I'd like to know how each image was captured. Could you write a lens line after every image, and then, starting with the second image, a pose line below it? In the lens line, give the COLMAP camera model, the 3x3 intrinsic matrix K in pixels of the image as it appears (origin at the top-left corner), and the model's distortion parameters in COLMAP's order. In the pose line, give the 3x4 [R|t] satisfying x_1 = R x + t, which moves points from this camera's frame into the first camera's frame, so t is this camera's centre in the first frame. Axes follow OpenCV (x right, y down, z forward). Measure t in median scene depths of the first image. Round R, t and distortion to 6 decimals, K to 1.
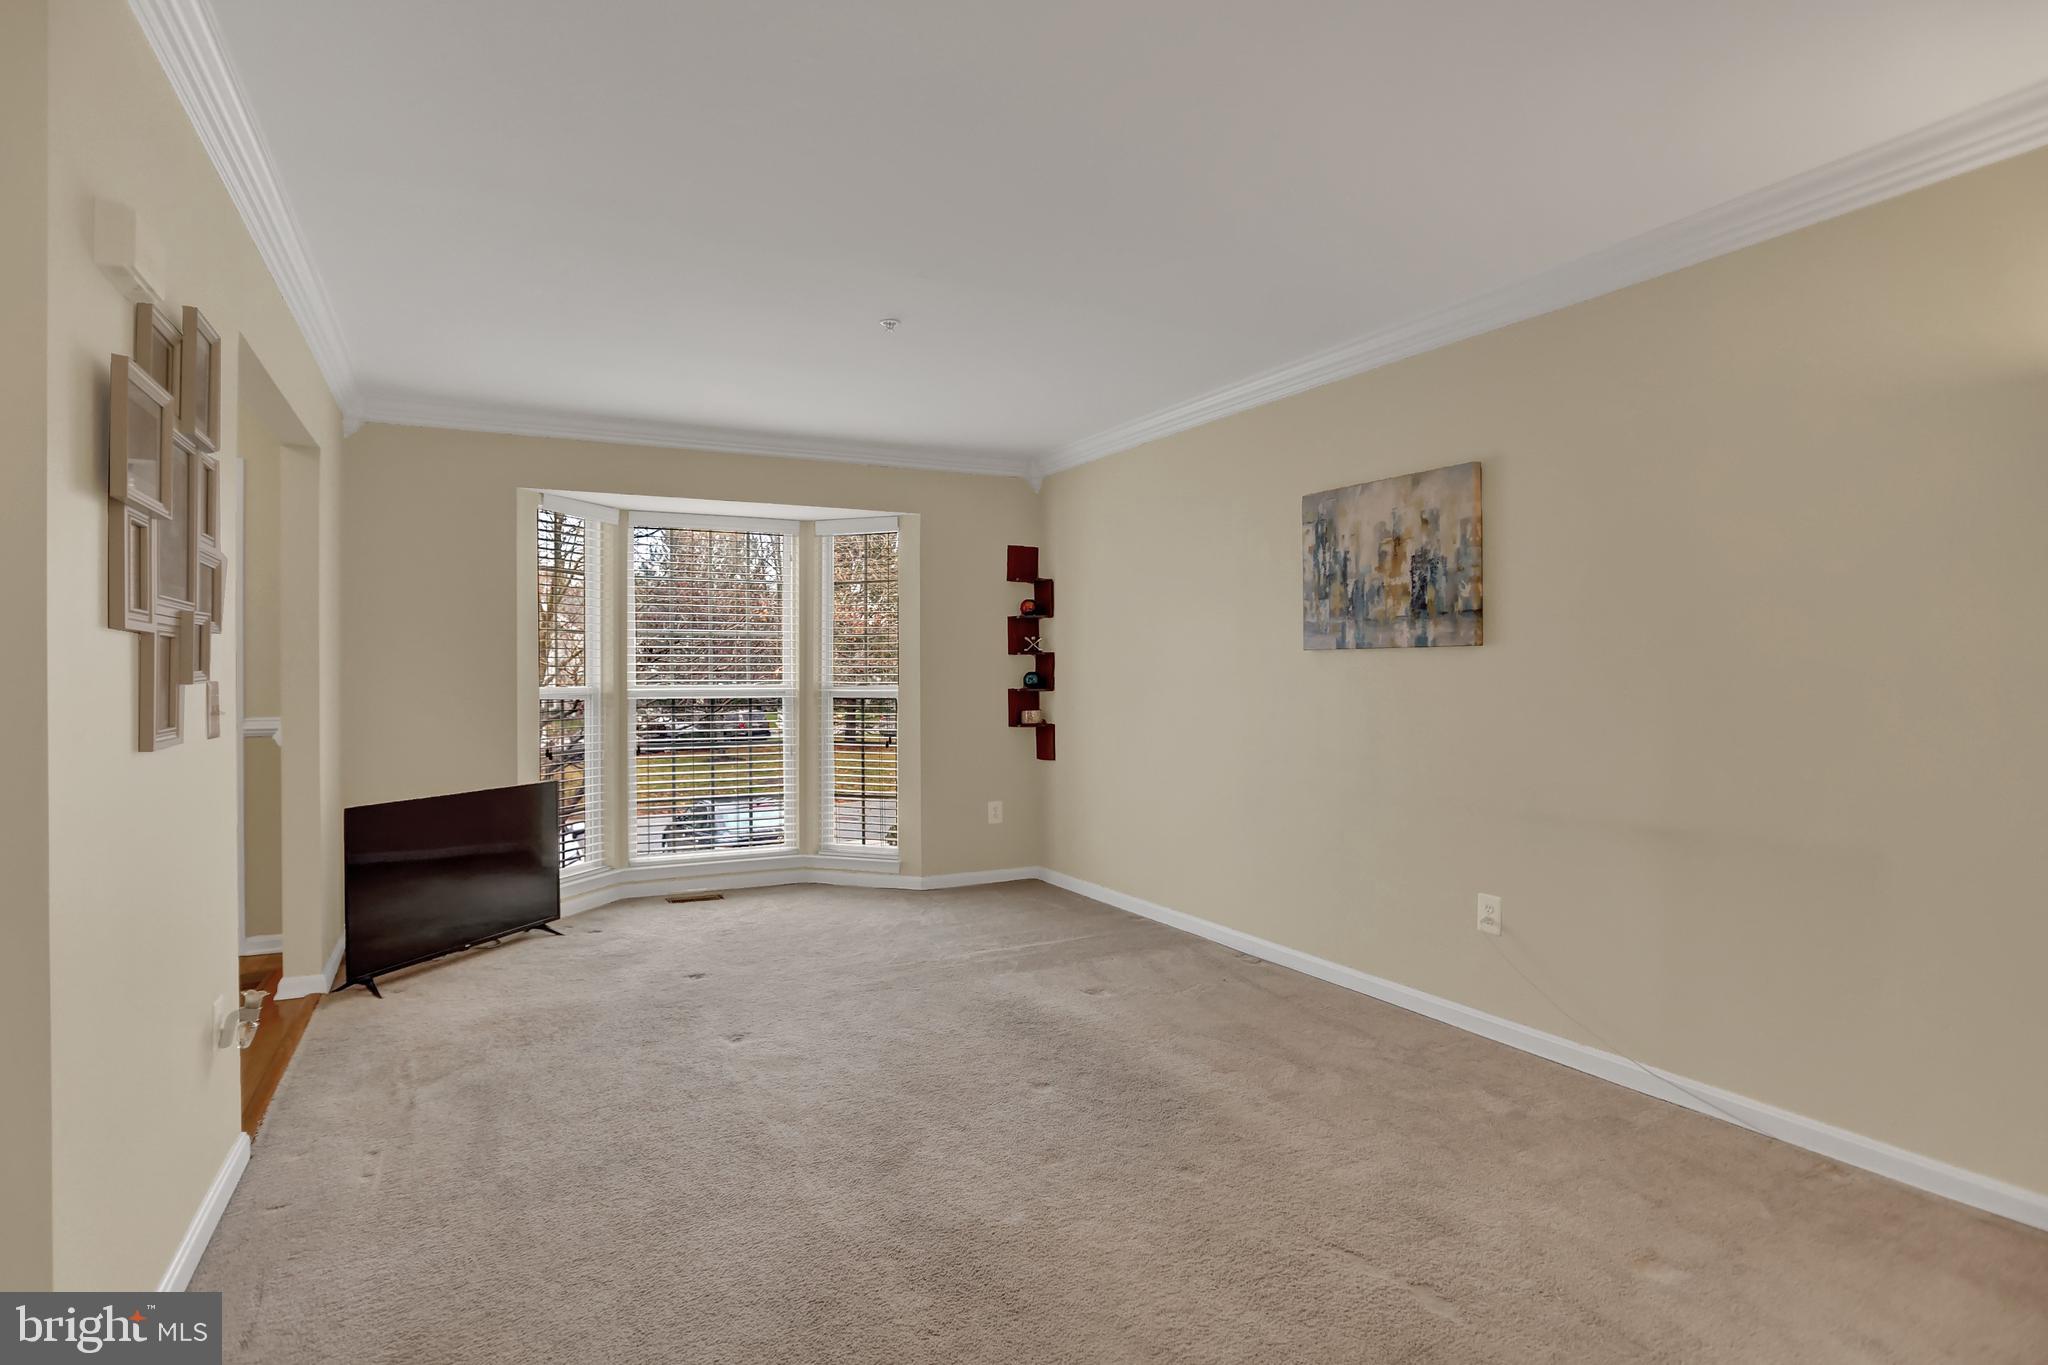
lens RADIAL K [[1054.6, 0, 1030.9], [0, 1054.6, 677.3], [0, 0, 1]] dist [-0.071387, 0.038082]
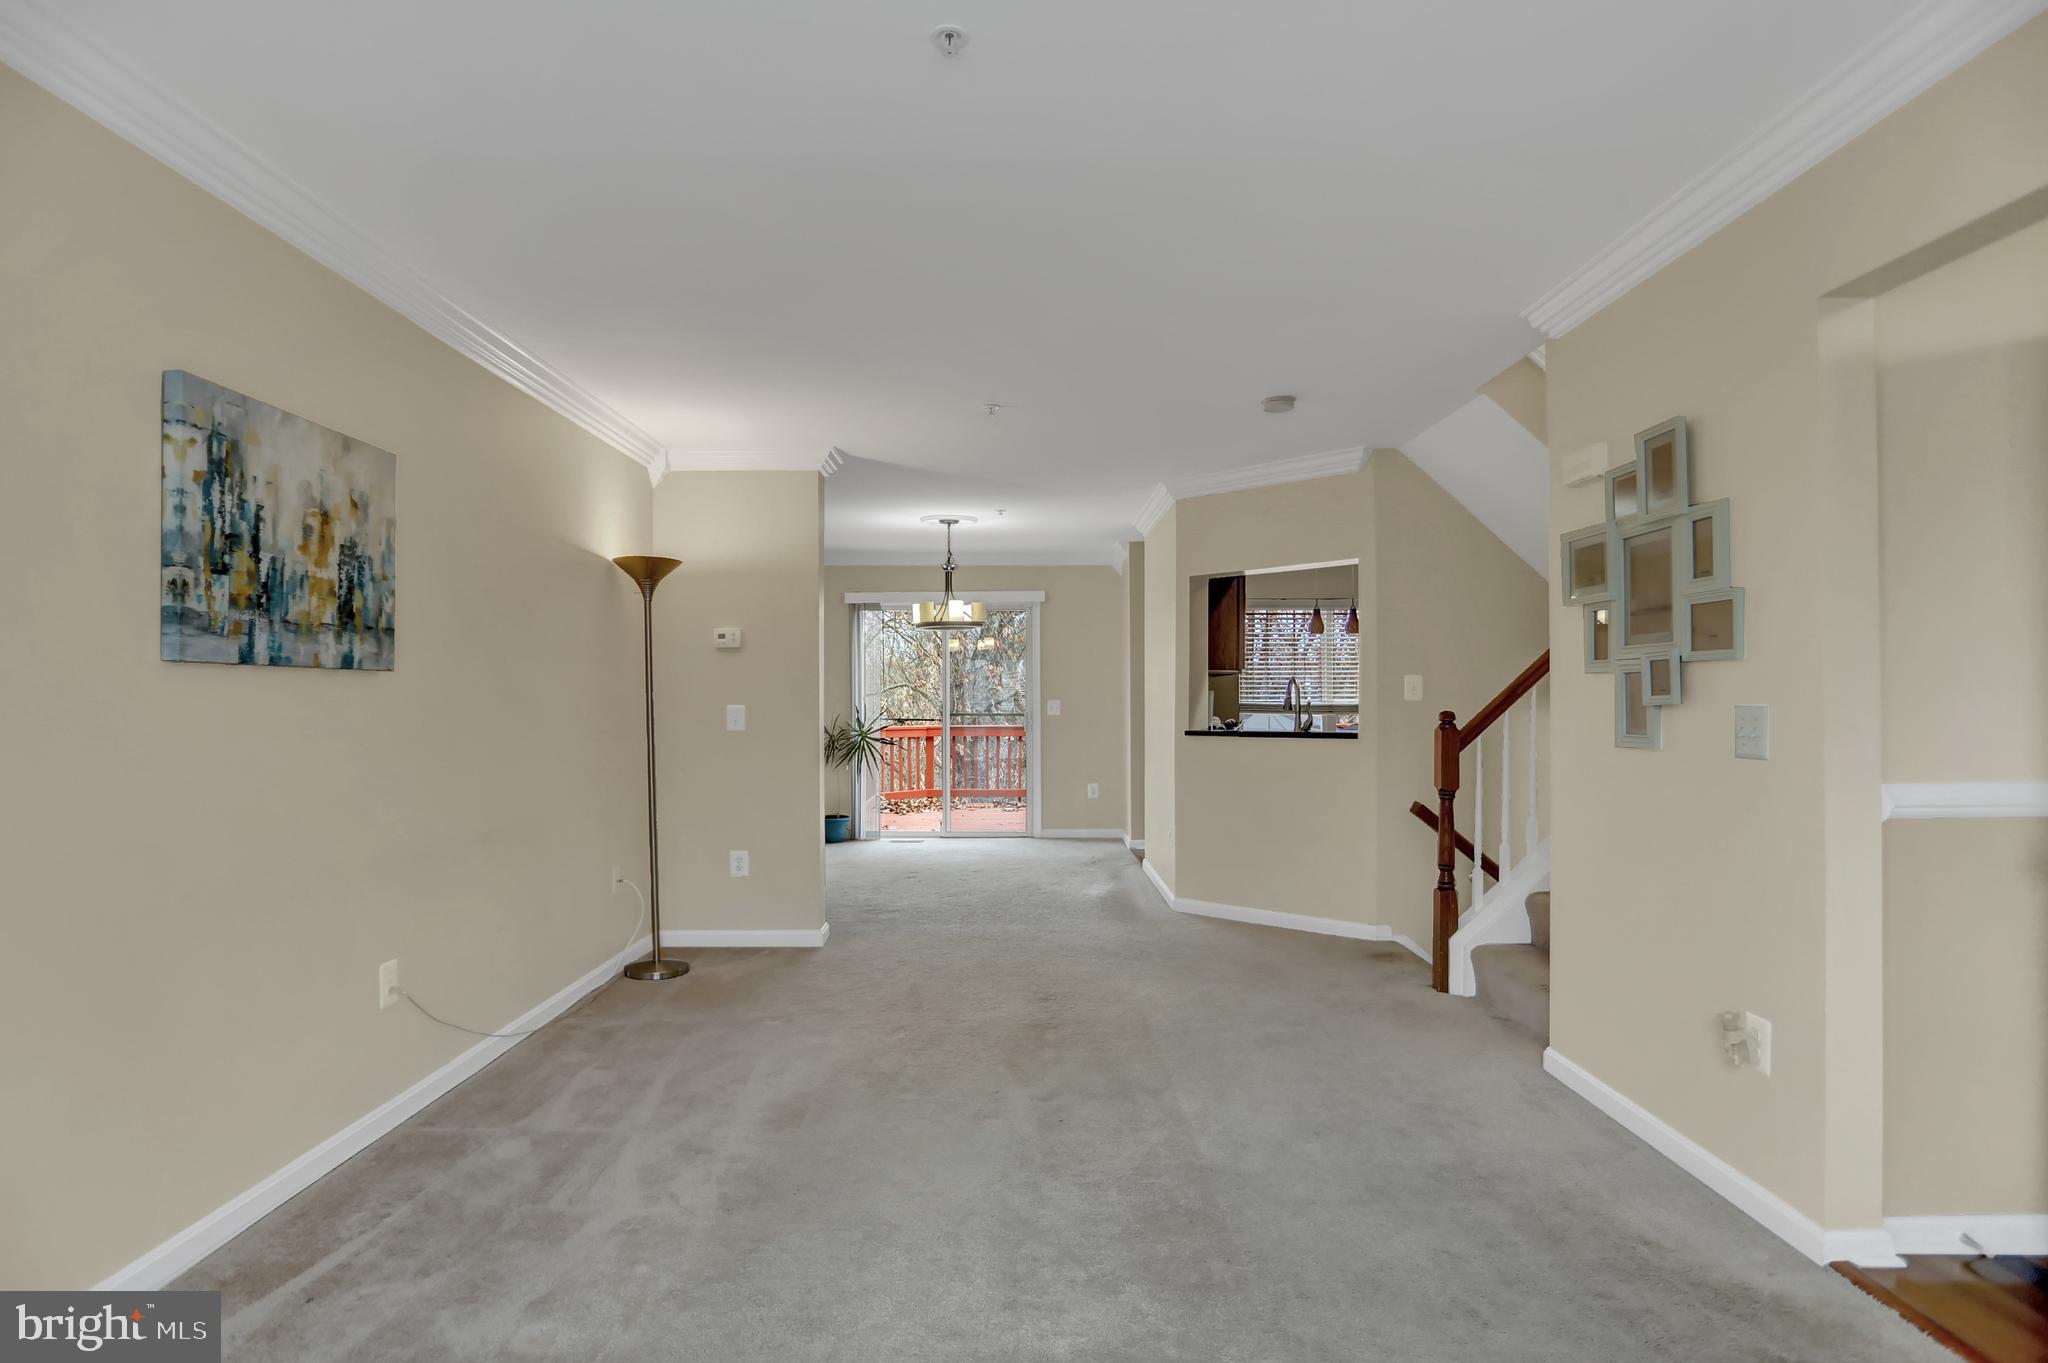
lens RADIAL K [[1134.5, 0, 1016.9], [0, 1134.5, 706.2], [0, 0, 1]] dist [-0.058163, 0.049265]
pose [[-0.883331, 0.001904, 0.468745, -0.390703], [0.006652, 0.999942, 0.008472, -0.005208], [-0.468702, 0.010602, -0.883293, 1.352753]]
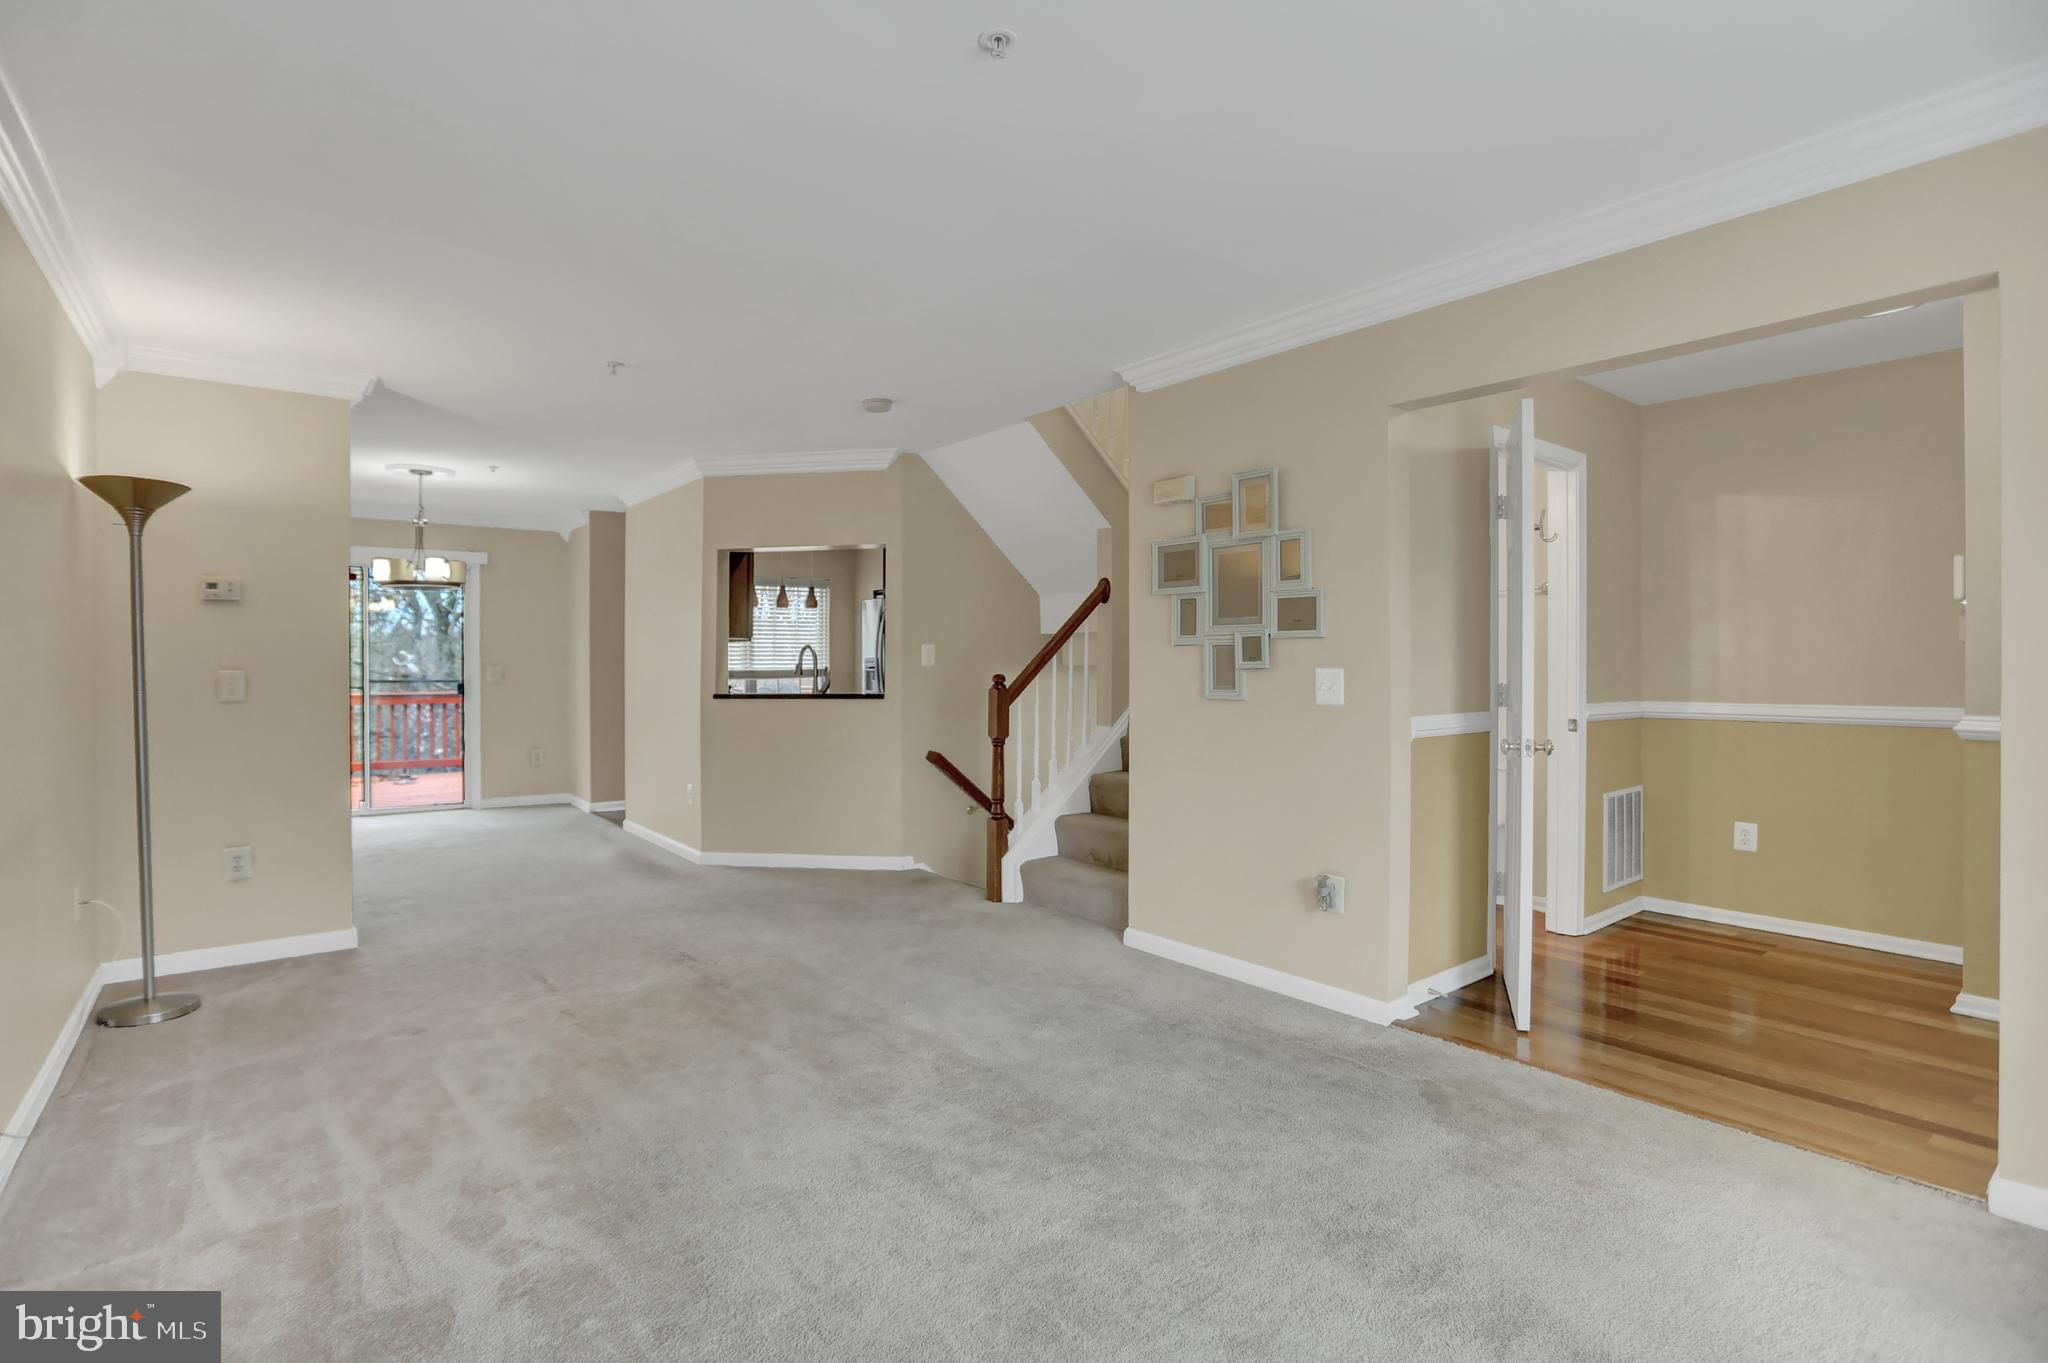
lens RADIAL K [[1008.9, 0, 1024.0], [0, 1008.9, 681.5], [0, 0, 1]] dist [-0.062866, 0.037186]
pose [[-0.986689, 0.005257, -0.162532, -0.060029], [0.002106, 0.999807, 0.019551, -0.003407], [0.162603, 0.018949, -0.986510, 1.393672]]
